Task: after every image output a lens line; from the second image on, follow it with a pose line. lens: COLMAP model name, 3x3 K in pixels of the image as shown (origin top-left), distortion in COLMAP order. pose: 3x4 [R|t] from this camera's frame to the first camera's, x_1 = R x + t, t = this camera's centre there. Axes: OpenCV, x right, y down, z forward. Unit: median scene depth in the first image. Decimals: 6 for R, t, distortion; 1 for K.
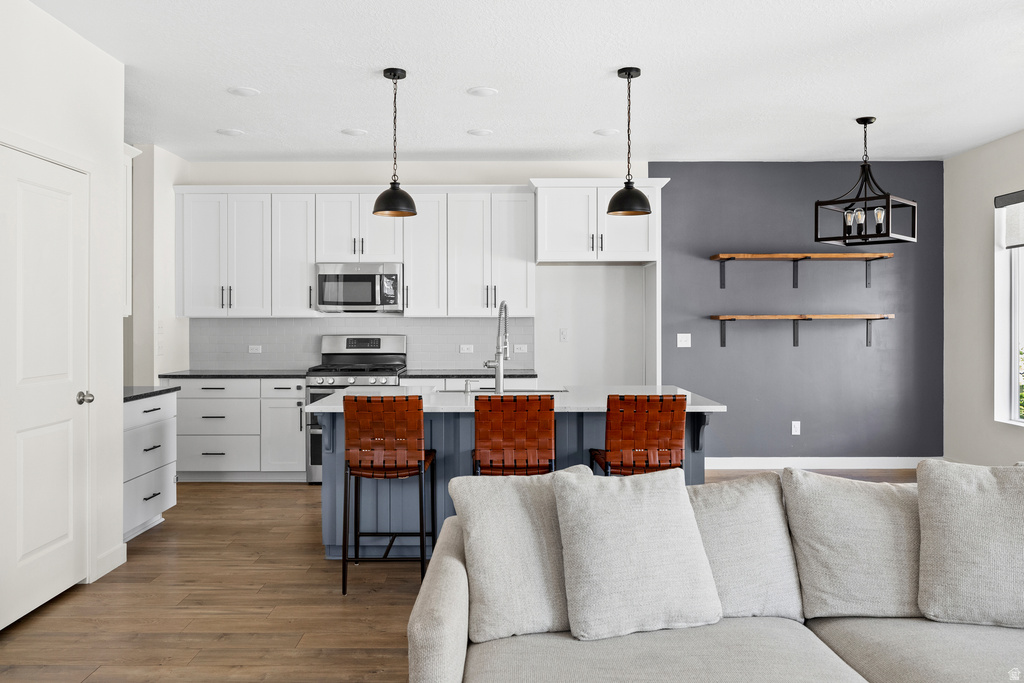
lens RADIAL K [[787.7, 0, 499.3], [0, 787.7, 322.6], [0, 0, 1]] dist [-0.002104, 0.005208]
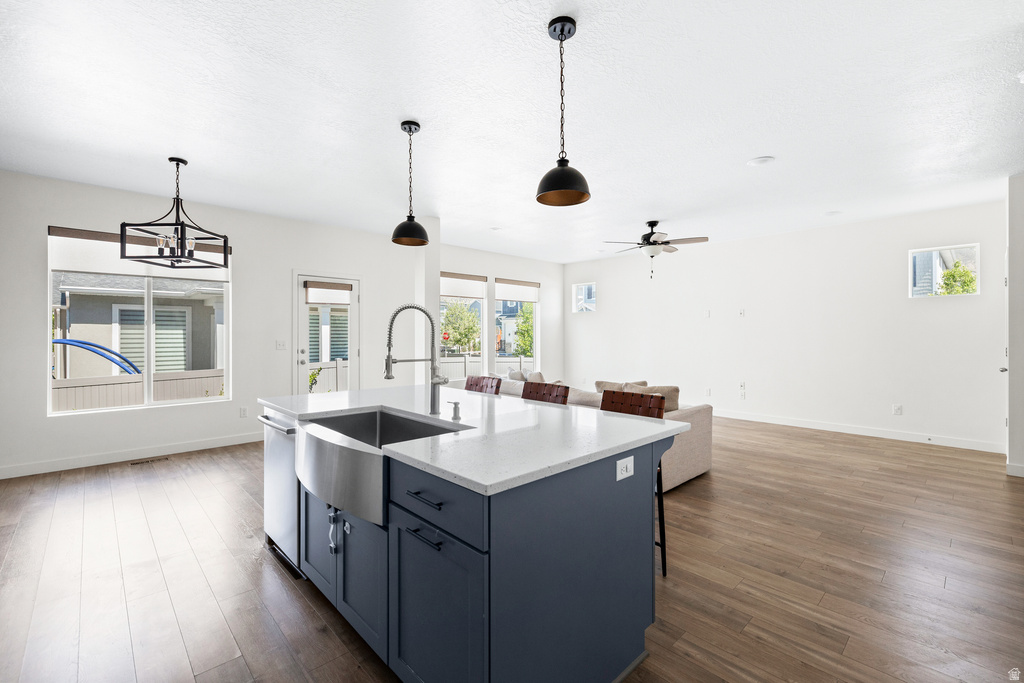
lens RADIAL K [[431.9, 0, 507.1], [0, 431.9, 335.0], [0, 0, 1]] dist [0.006865, -0.001658]
pose [[-0.679456, 0.001285, 0.733715, -0.294478], [0.003227, 0.999994, 0.001237, 0.003586], [-0.733709, 0.003209, -0.679456, 0.941990]]
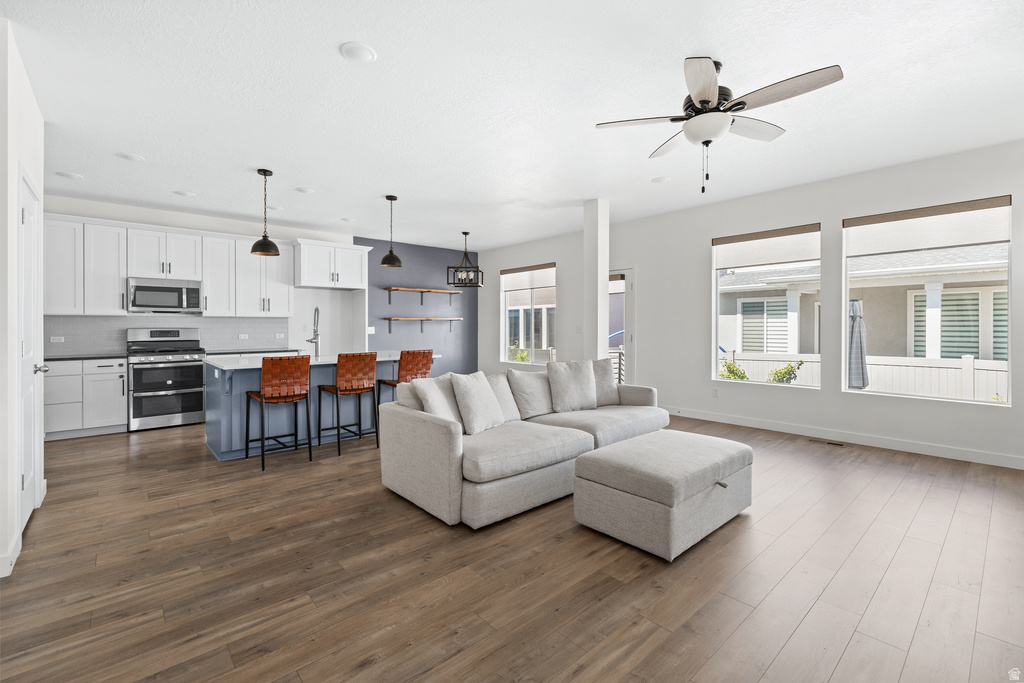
lens RADIAL K [[447.8, 0, 514.2], [0, 447.8, 328.9], [0, 0, 1]] dist [0.002524, 0.000444]
pose [[0.744540, -0.005171, 0.667558, -0.266246], [0.002625, 0.999985, 0.004819, 0.015956], [-0.667573, -0.001835, 0.744542, -0.066842]]
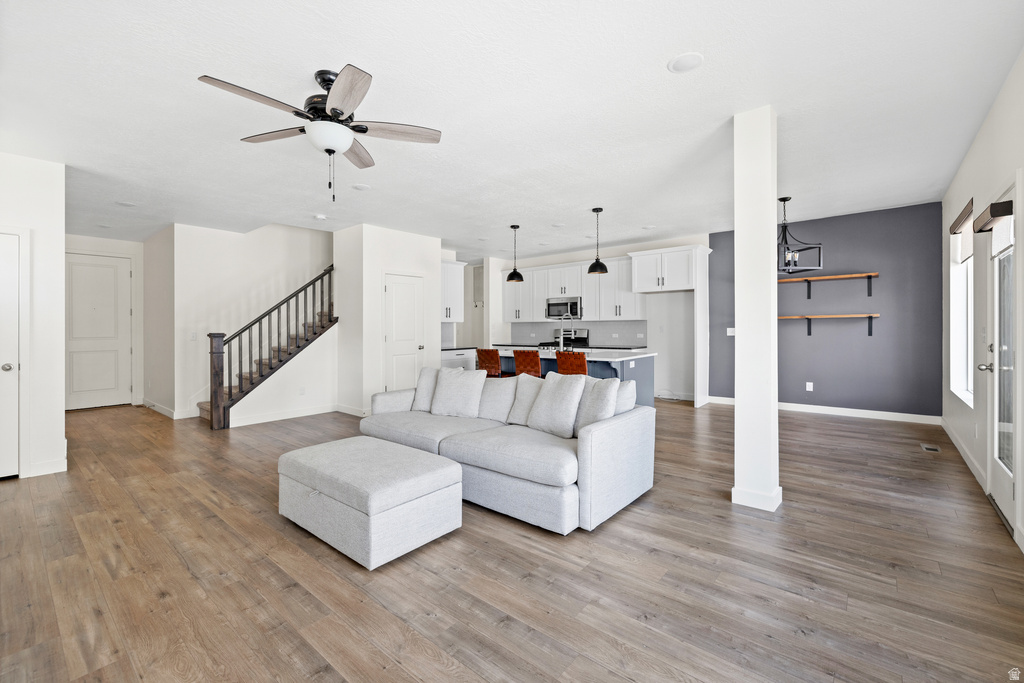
lens RADIAL K [[431.9, 0, 504.0], [0, 431.9, 332.3], [0, 0, 1]] dist [0.006865, -0.001658]
pose [[0.759500, 0.001769, -0.650505, 0.530837], [0.006933, 0.999918, 0.010813, 0.010507], [0.650470, -0.012722, 0.759425, -0.073312]]
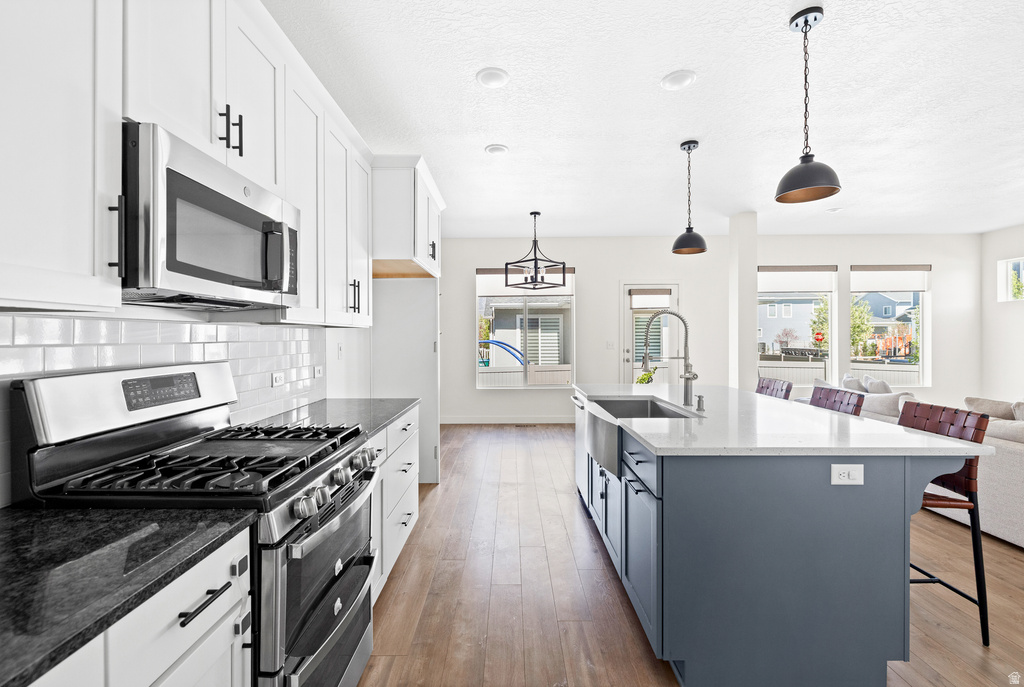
lens RADIAL K [[447.8, 0, 521.1], [0, 447.8, 337.4], [0, 0, 1]] dist [0.002524, 0.000444]
pose [[-0.000898, 0.000804, 0.999999, -0.413443], [0.008974, 0.999959, -0.000796, 0.003847], [-0.999959, 0.008974, -0.000905, 0.899499]]
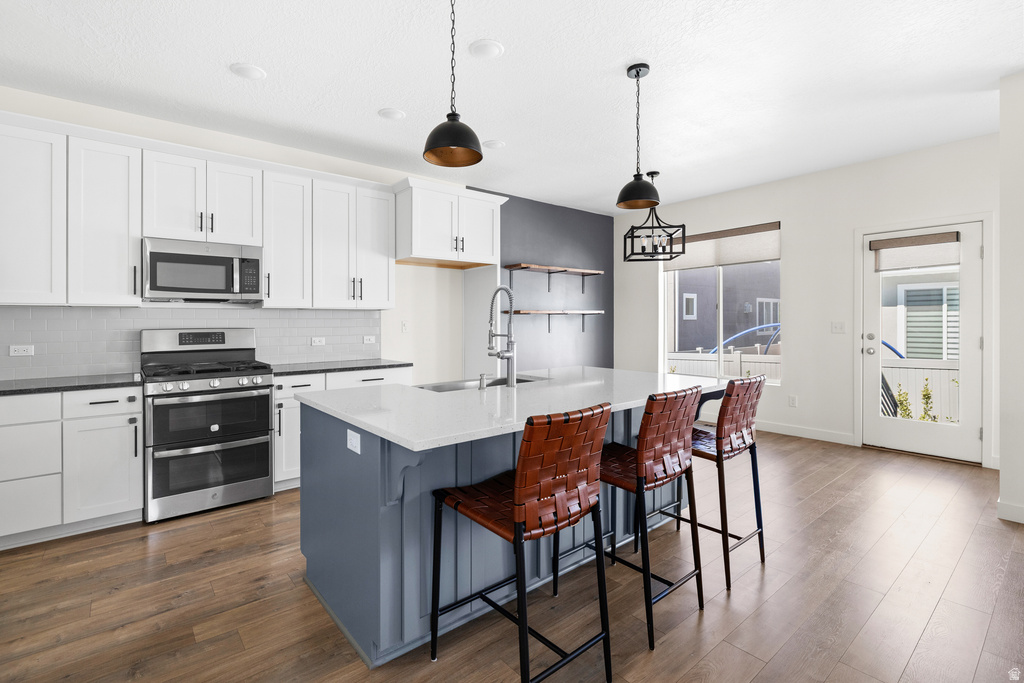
lens RADIAL K [[472.3, 0, 486.1], [0, 472.3, 321.2], [0, 0, 1]] dist [0.000905, -0.000715]
pose [[0.788528, -0.002373, 0.614995, -0.264630], [0.006342, 0.999971, -0.004273, 0.012807], [-0.614967, 0.007270, 0.788520, 0.439212]]
